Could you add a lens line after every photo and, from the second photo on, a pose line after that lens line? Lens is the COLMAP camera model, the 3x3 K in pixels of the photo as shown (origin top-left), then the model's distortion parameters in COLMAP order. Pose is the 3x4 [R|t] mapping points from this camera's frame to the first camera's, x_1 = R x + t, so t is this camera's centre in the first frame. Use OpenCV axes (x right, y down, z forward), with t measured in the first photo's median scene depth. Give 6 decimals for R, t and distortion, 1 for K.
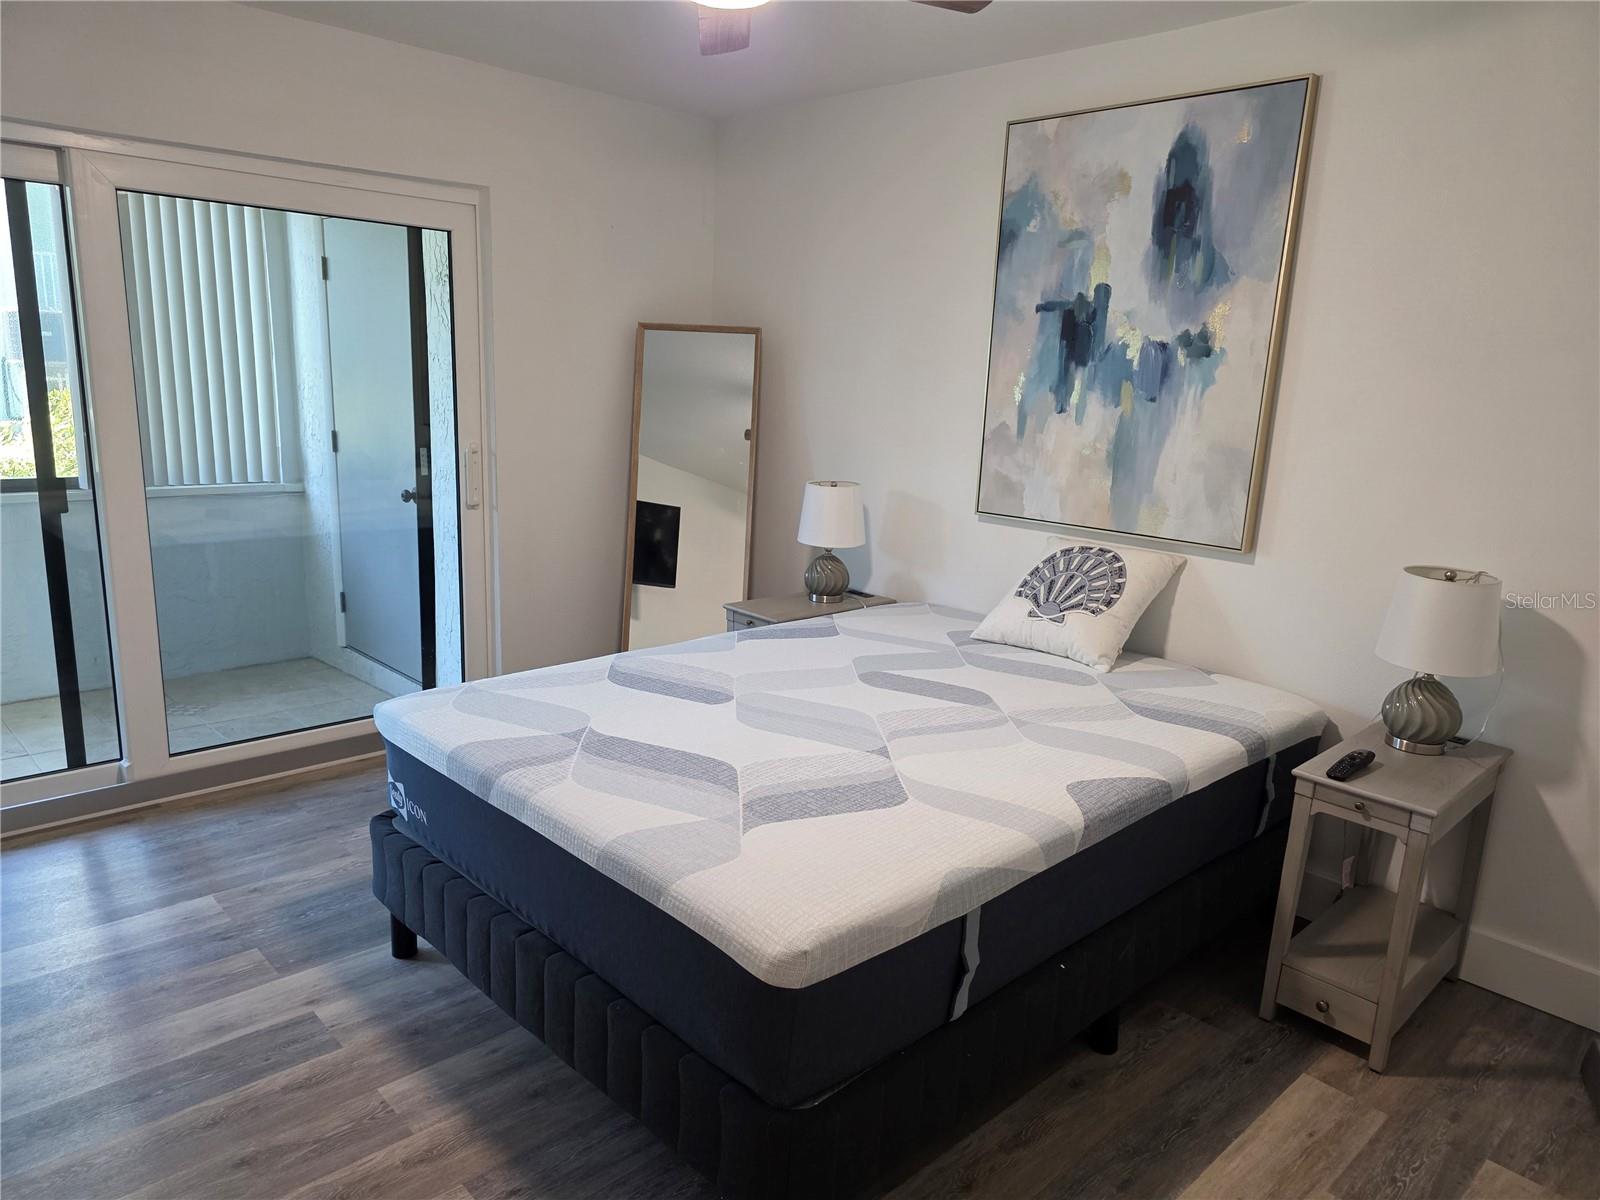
lens RADIAL K [[1076.7, 0, 796.1], [0, 1076.7, 607.0], [0, 0, 1]] dist [0.055365, -0.058955]
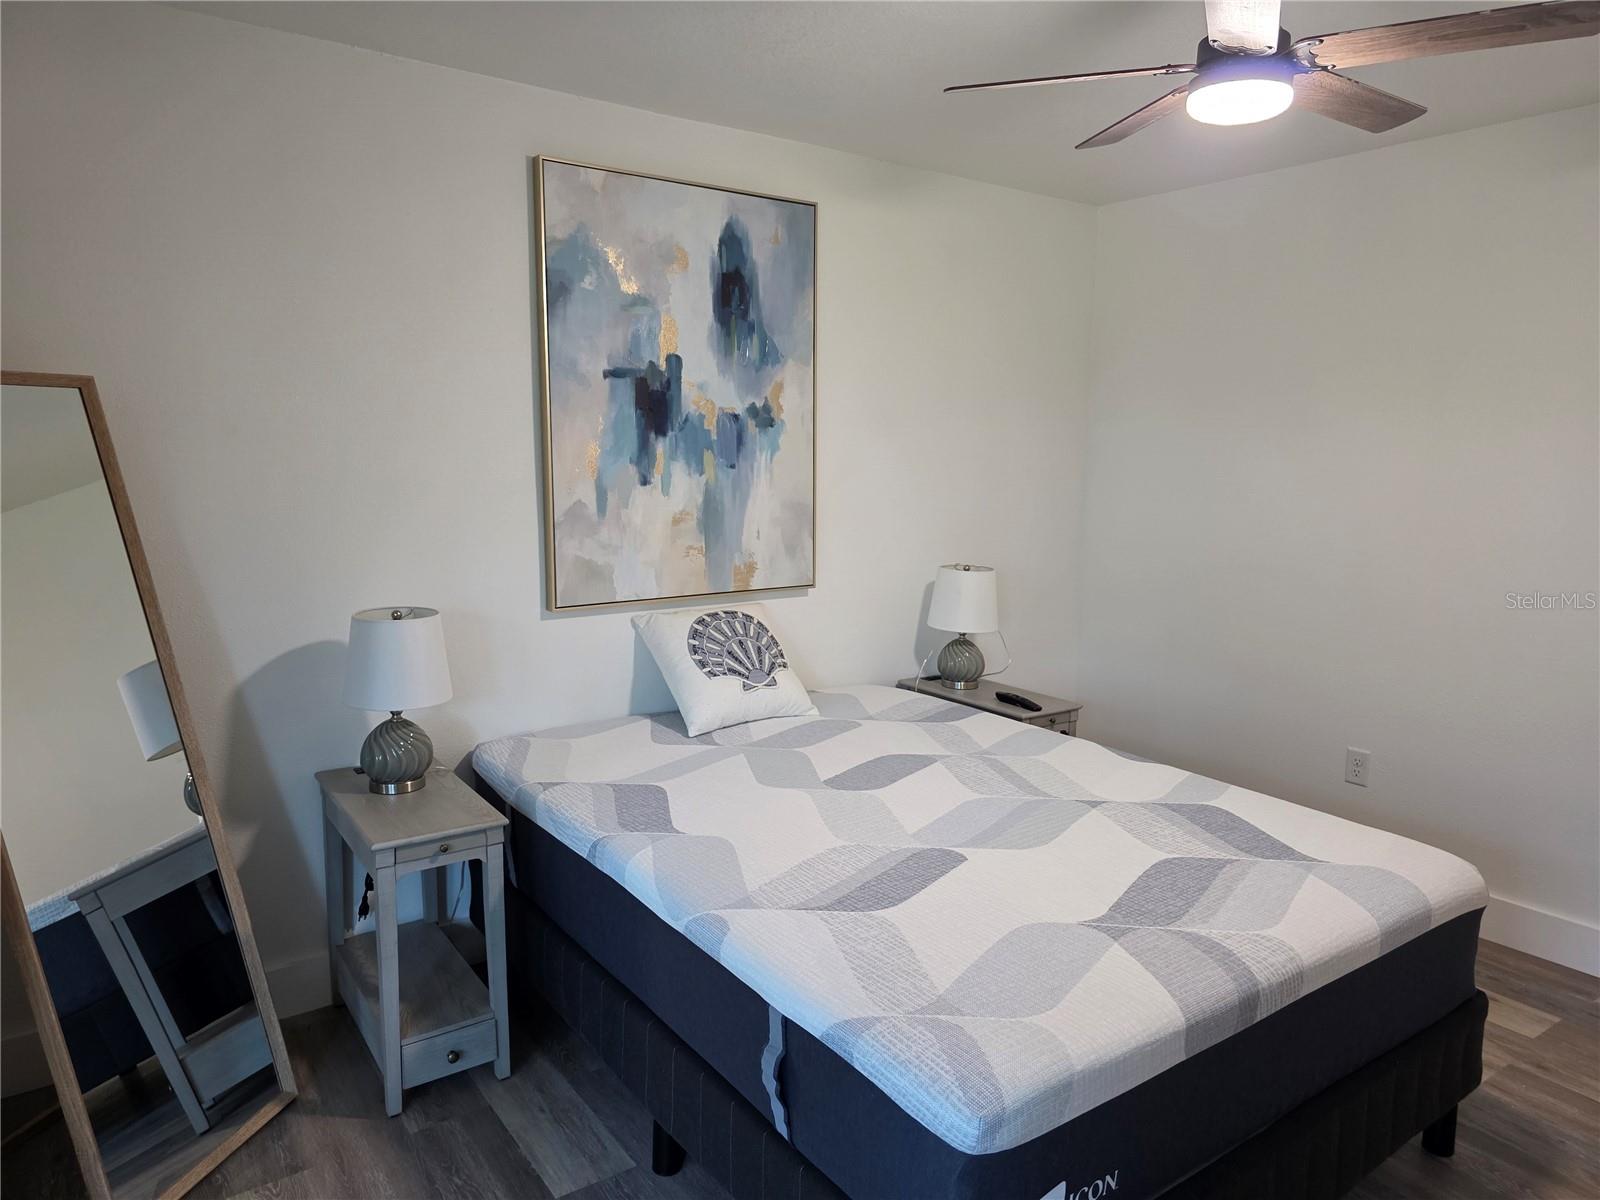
lens RADIAL K [[1076.7, 0, 800.9], [0, 1076.7, 601.9], [0, 0, 1]] dist [0.055365, -0.058955]
pose [[0.139520, -0.189852, 0.971849, -0.707375], [0.206039, 0.965533, 0.159039, -0.212699], [-0.968546, 0.178049, 0.173828, 0.757173]]
